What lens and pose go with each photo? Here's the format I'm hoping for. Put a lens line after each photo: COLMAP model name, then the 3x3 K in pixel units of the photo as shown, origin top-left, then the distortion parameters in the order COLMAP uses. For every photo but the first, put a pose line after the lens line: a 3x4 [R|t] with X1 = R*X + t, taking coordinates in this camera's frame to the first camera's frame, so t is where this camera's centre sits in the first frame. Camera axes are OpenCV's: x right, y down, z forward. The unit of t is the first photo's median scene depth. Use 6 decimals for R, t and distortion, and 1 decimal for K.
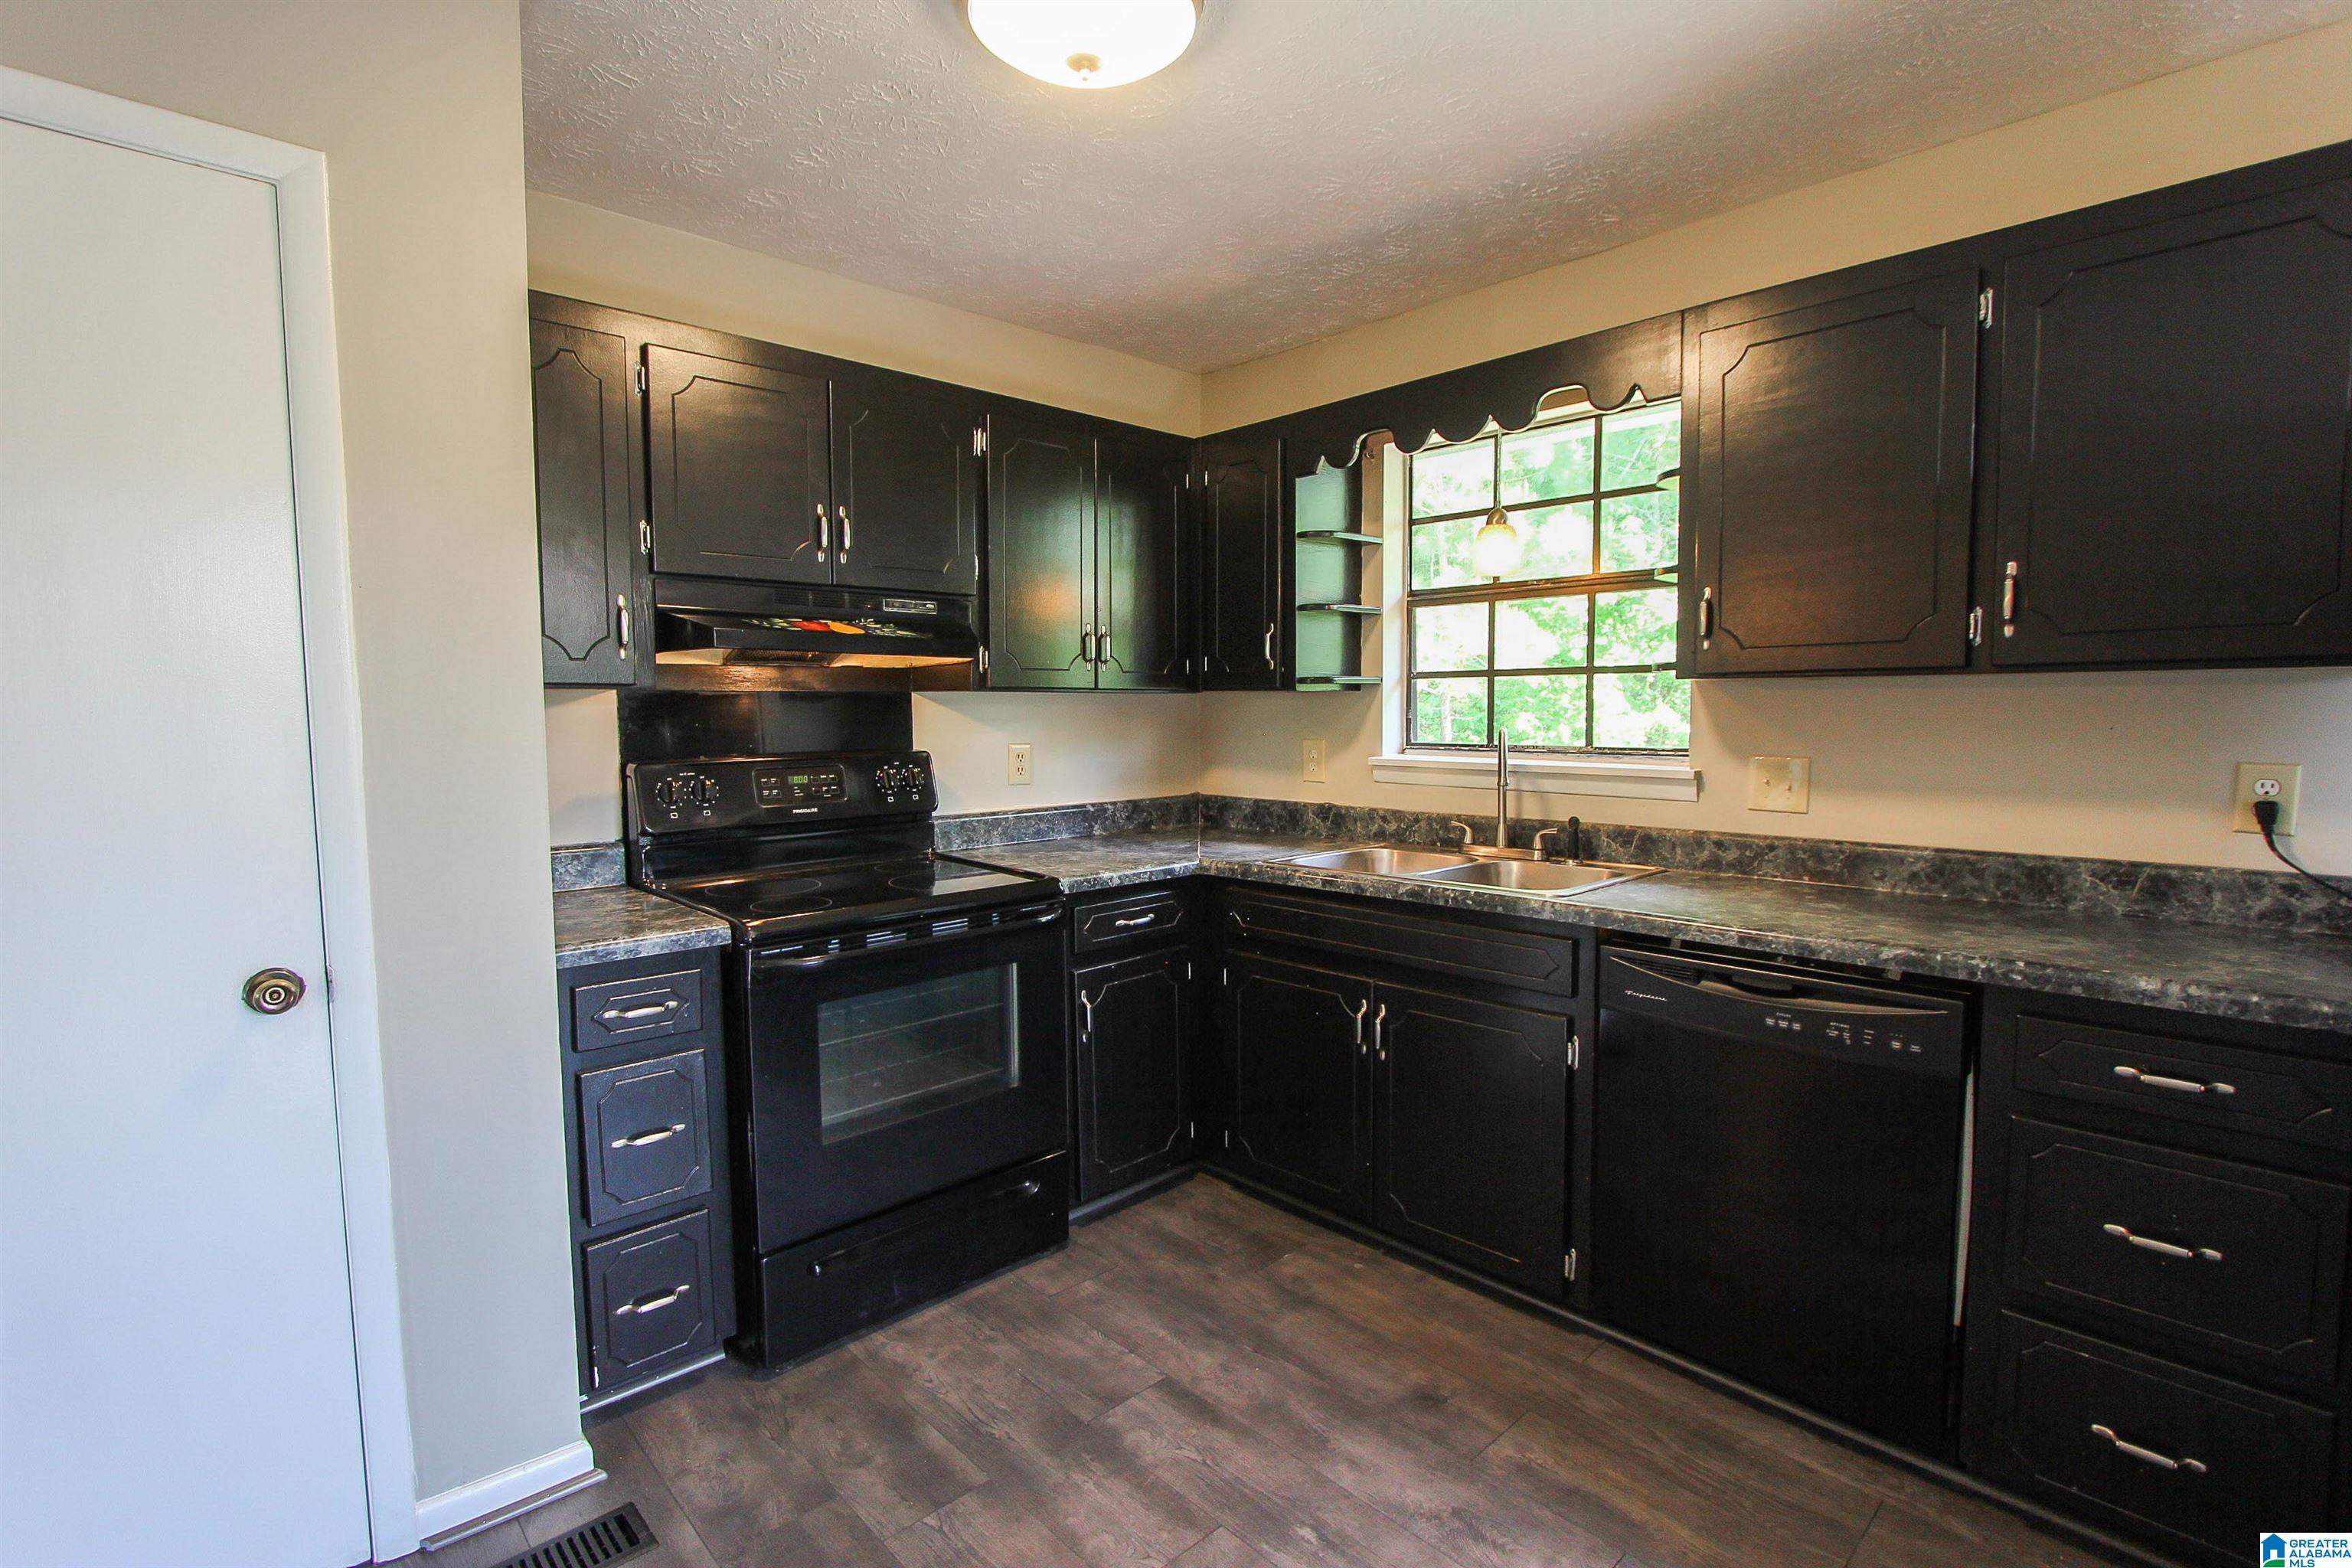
lens RADIAL K [[1087.0, 0, 1181.4], [0, 1087.0, 783.0], [0, 0, 1]] dist [-0.020496, 0.003285]
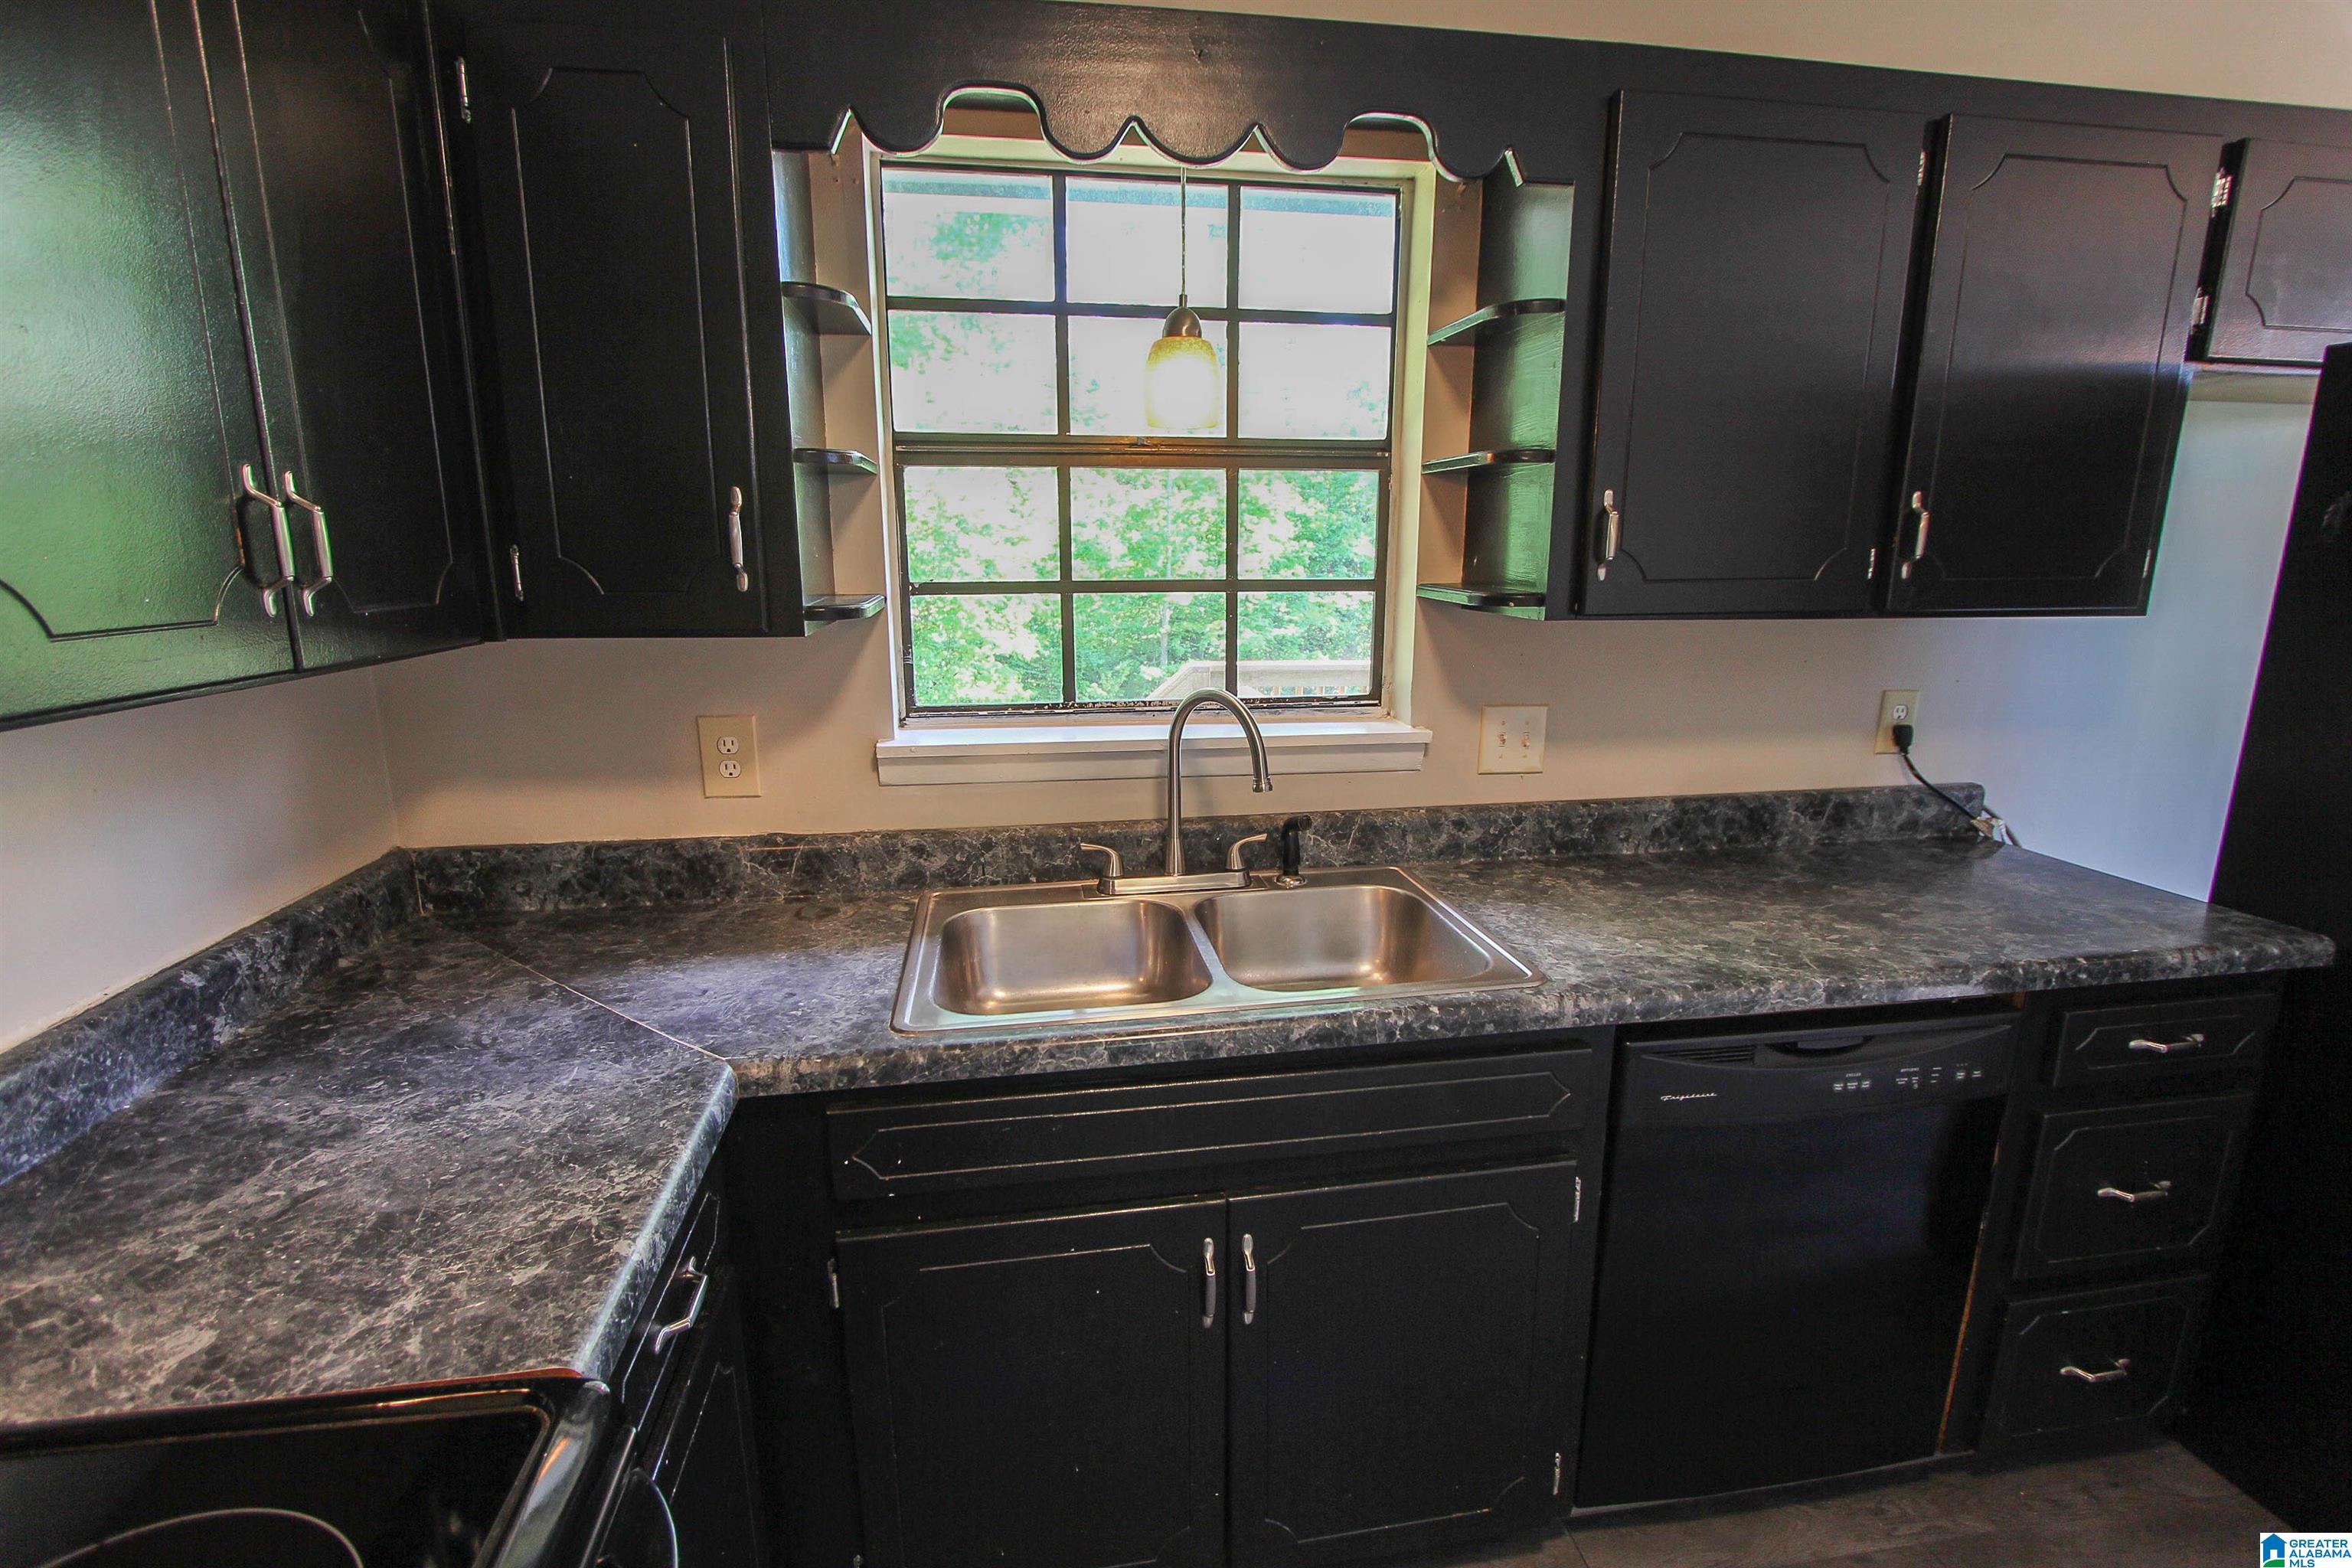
lens RADIAL K [[1087.0, 0, 1180.1], [0, 1087.0, 788.0], [0, 0, 1]] dist [-0.020496, 0.003285]
pose [[0.570143, -0.172839, 0.803159, -0.225255], [0.054642, 0.983432, 0.172845, -0.109263], [-0.819726, -0.054660, 0.570141, 0.700450]]
